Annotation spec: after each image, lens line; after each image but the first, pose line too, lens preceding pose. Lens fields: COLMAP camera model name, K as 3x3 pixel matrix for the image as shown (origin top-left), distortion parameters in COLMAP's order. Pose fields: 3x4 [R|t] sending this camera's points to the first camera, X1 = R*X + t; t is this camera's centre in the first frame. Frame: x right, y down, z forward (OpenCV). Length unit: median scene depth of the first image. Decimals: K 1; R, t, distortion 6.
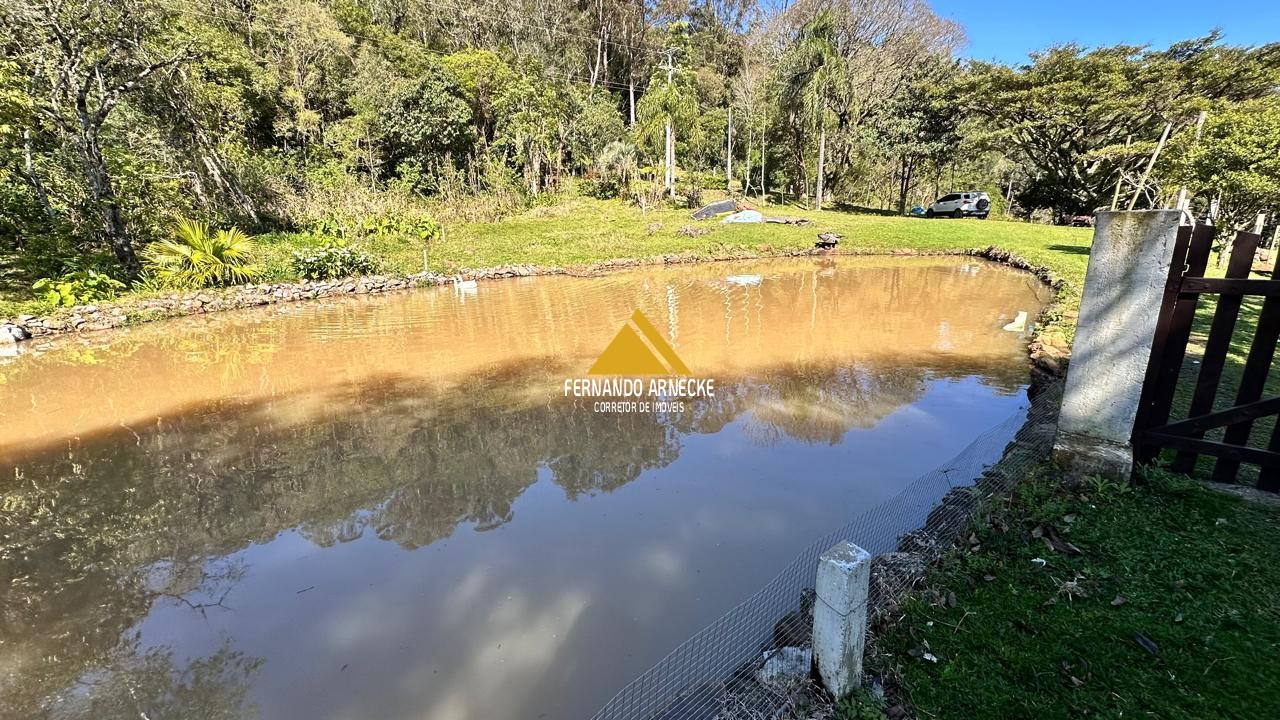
lens RADIAL K [[527.1, 0, 640.0], [0, 527.1, 360.0], [0, 0, 1]] dist [0.009768, -0.000033]
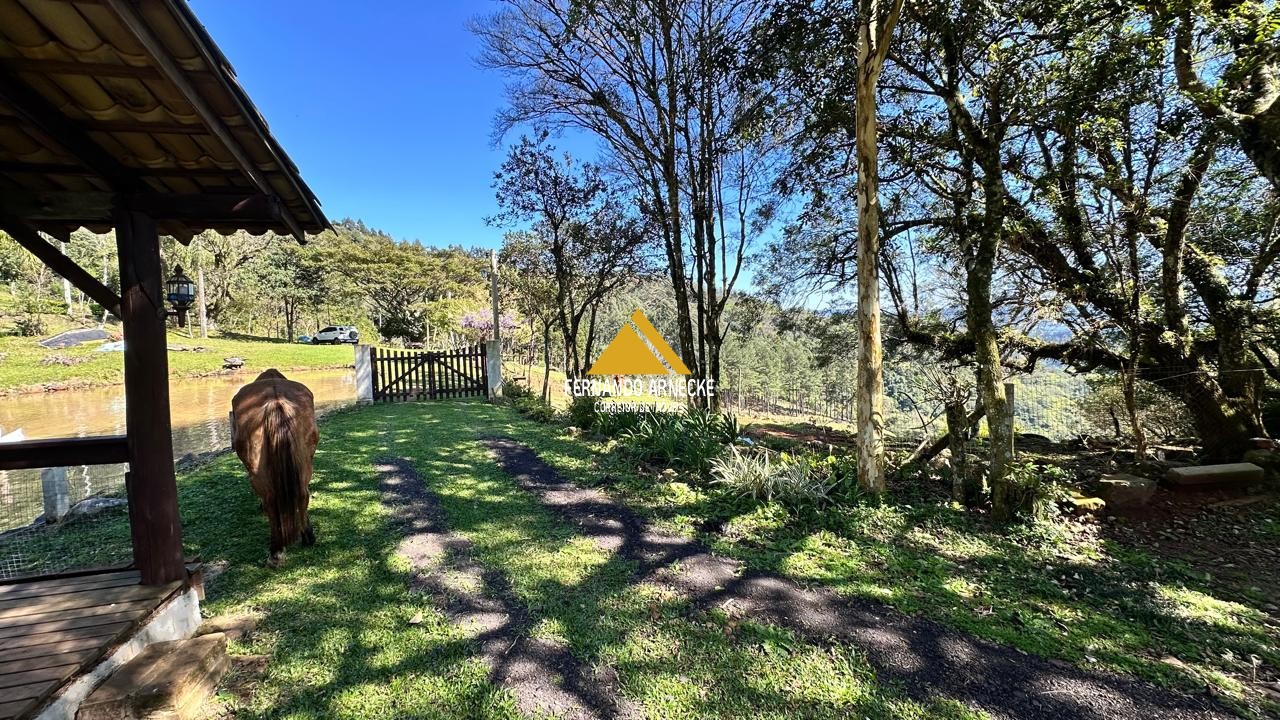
lens RADIAL K [[527.1, 0, 640.0], [0, 527.1, 360.0], [0, 0, 1]] dist [0.009768, -0.000033]
pose [[0.510792, -0.035510, 0.858970, -0.157984], [0.230871, 0.968110, -0.097267, 0.076117], [-0.828124, 0.247994, 0.502702, -0.294701]]
